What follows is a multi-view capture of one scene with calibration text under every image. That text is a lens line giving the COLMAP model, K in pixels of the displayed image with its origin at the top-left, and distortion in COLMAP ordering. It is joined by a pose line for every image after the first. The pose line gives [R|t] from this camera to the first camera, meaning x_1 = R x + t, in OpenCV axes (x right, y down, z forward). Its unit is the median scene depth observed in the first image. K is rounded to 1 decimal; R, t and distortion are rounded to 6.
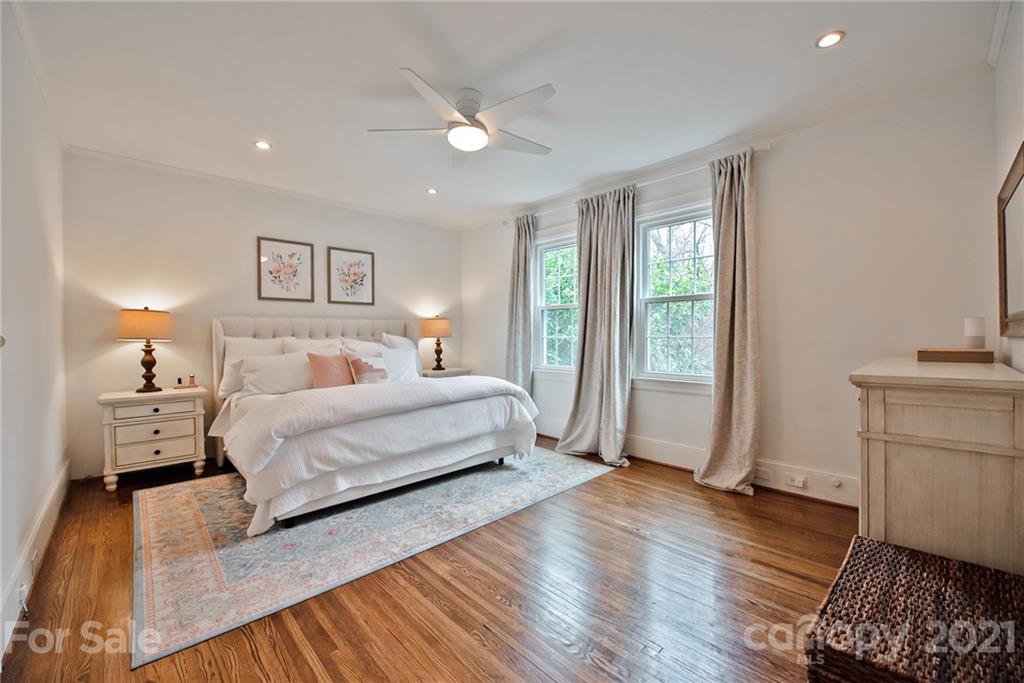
lens RADIAL K [[412.1, 0, 514.4], [0, 412.1, 340.2], [0, 0, 1]] dist [-0.012918, -0.000090]
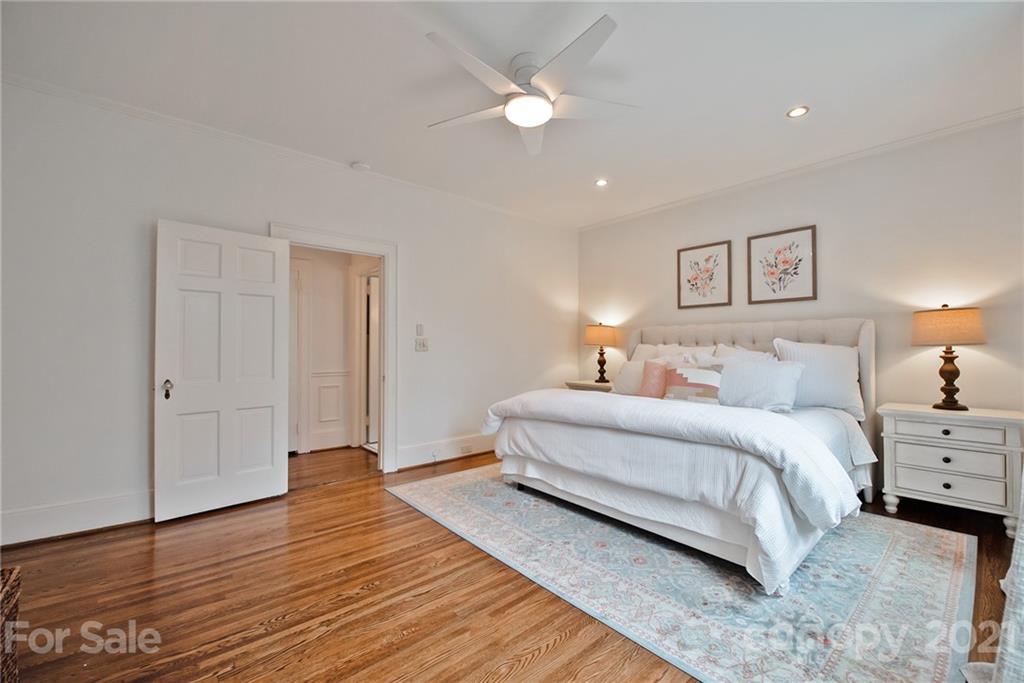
lens RADIAL K [[412.1, 0, 513.8], [0, 412.1, 339.7], [0, 0, 1]] dist [-0.012918, -0.000090]
pose [[-0.049377, -0.007041, -0.998755, 0.498244], [-0.009129, 0.999937, -0.006598, -0.008974], [0.998738, 0.008792, -0.049439, 0.675323]]
